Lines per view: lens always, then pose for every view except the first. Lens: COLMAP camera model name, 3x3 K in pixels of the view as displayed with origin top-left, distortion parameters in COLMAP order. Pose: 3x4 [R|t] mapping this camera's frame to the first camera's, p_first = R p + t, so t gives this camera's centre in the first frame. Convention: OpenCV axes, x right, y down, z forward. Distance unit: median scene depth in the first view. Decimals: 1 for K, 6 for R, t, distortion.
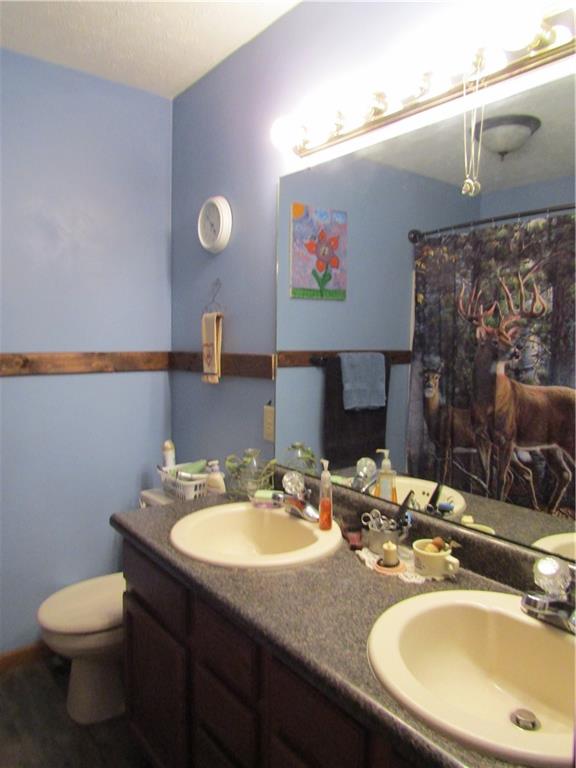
lens RADIAL K [[541.5, 0, 284.9], [0, 541.5, 387.3], [0, 0, 1]] dist [-0.018636, 0.001915]
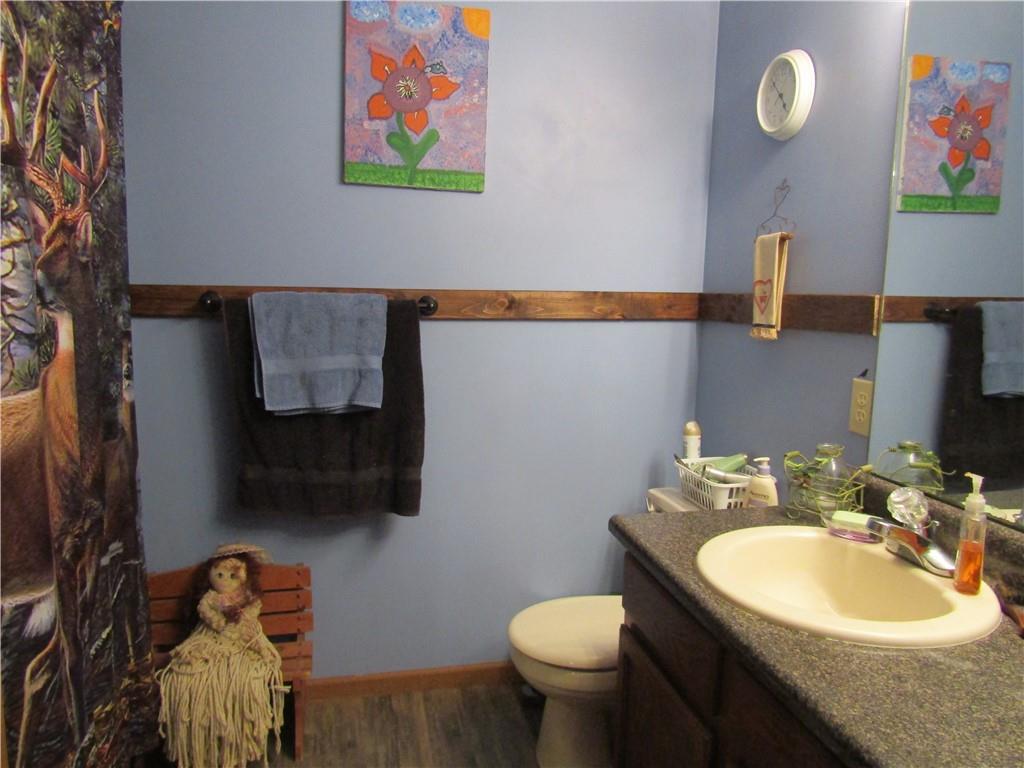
lens RADIAL K [[721.9, 0, 513.0], [0, 721.9, 382.4], [0, 0, 1]] dist [-0.018636, 0.001915]
pose [[0.904131, 0.060311, -0.422978, -0.039323], [-0.043096, 0.997811, 0.050154, 0.013687], [0.425077, -0.027117, 0.904751, 0.072262]]
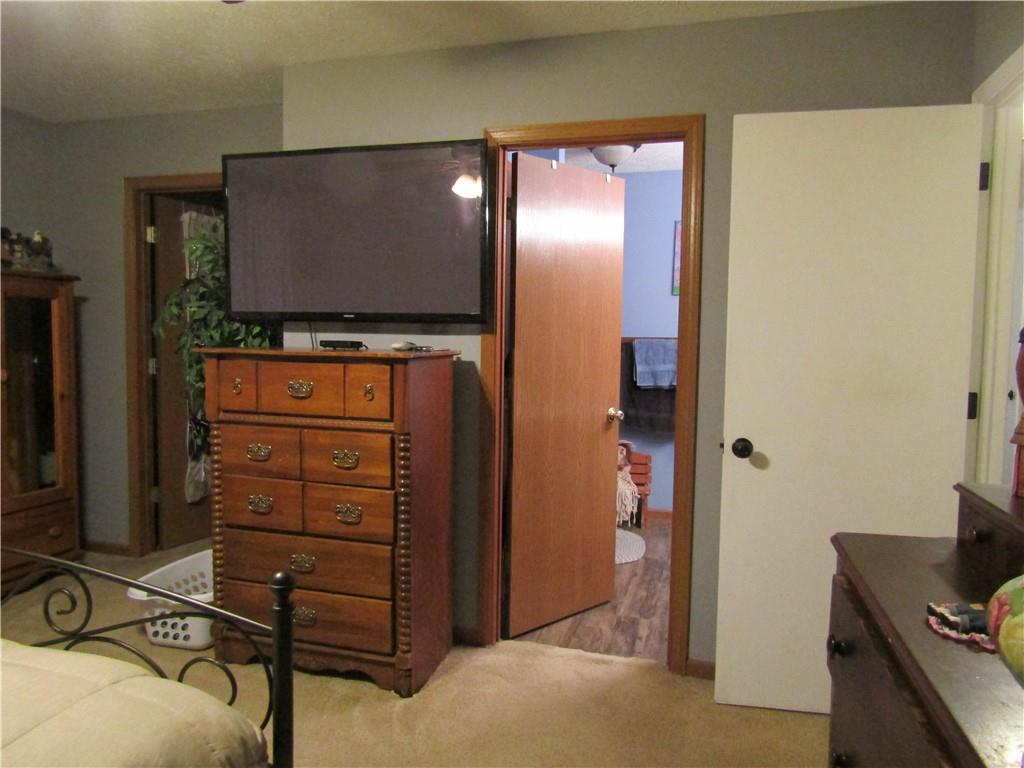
lens RADIAL K [[721.9, 0, 511.8], [0, 721.9, 385.2], [0, 0, 1]] dist [-0.018636, 0.001915]
pose [[0.582019, 0.041796, -0.812100, 1.385191], [-0.078667, 0.996888, -0.005073, 0.214168], [0.809361, 0.066838, 0.583496, -1.362004]]
